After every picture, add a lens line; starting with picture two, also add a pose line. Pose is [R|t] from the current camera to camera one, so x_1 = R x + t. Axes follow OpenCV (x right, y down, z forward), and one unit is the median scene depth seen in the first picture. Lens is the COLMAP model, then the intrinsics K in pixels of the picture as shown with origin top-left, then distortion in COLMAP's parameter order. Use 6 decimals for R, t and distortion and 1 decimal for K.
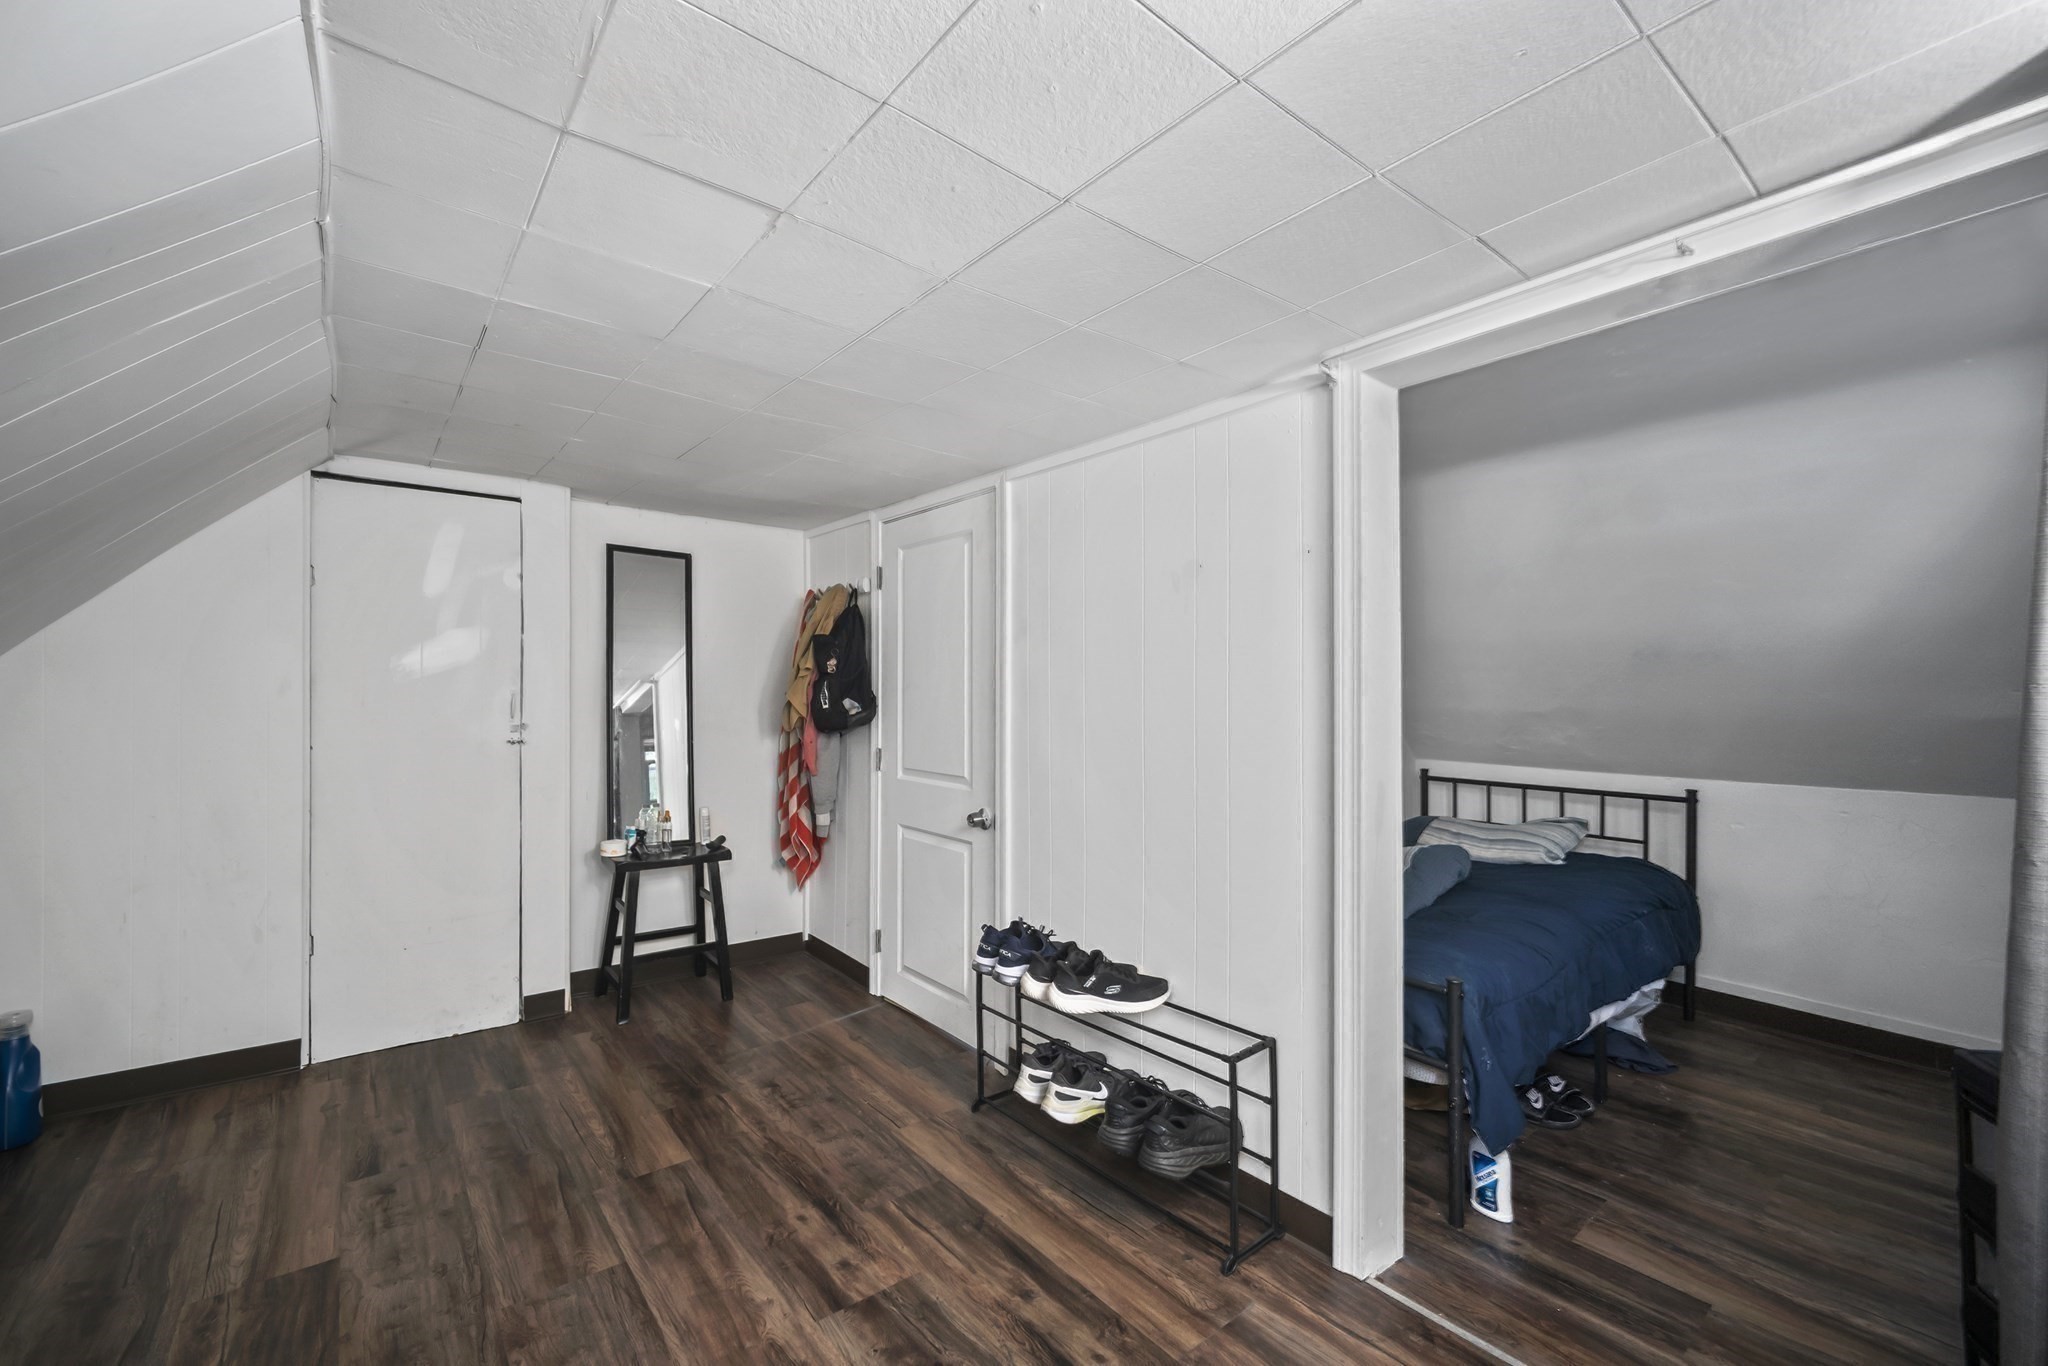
lens RADIAL K [[840.6, 0, 1007.1], [0, 840.6, 681.6], [0, 0, 1]] dist [-0.002666, -0.000134]
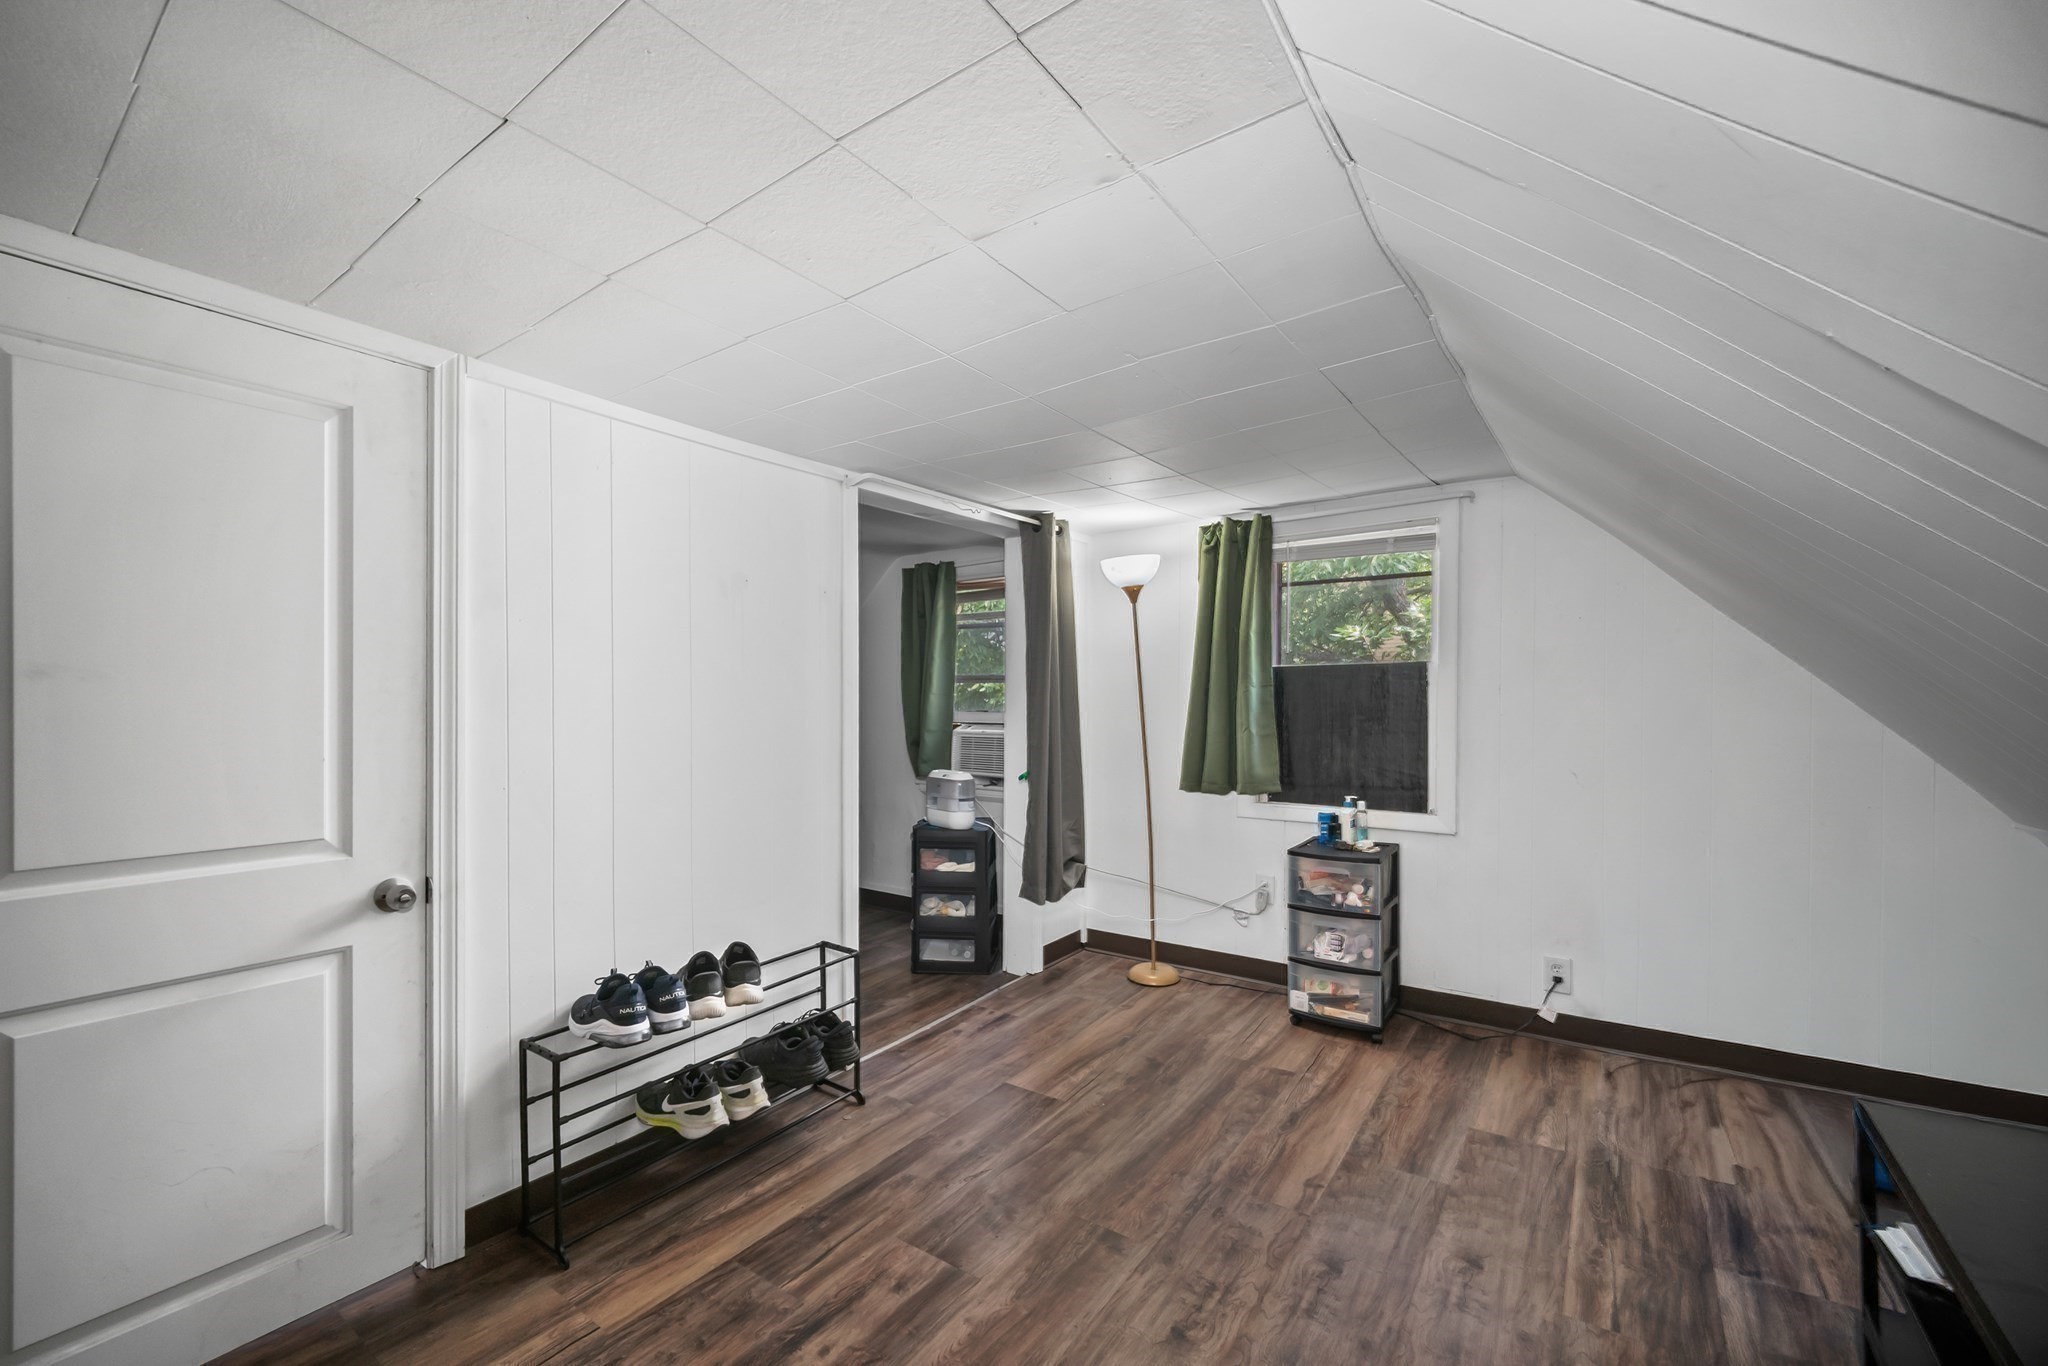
lens RADIAL K [[840.6, 0, 1007.2], [0, 840.6, 686.4], [0, 0, 1]] dist [-0.002666, -0.000134]
pose [[-0.264113, -0.000277, 0.964492, -1.042940], [-0.008826, 0.999959, -0.002130, 0.013598], [-0.964451, -0.009075, -0.264105, 1.039727]]
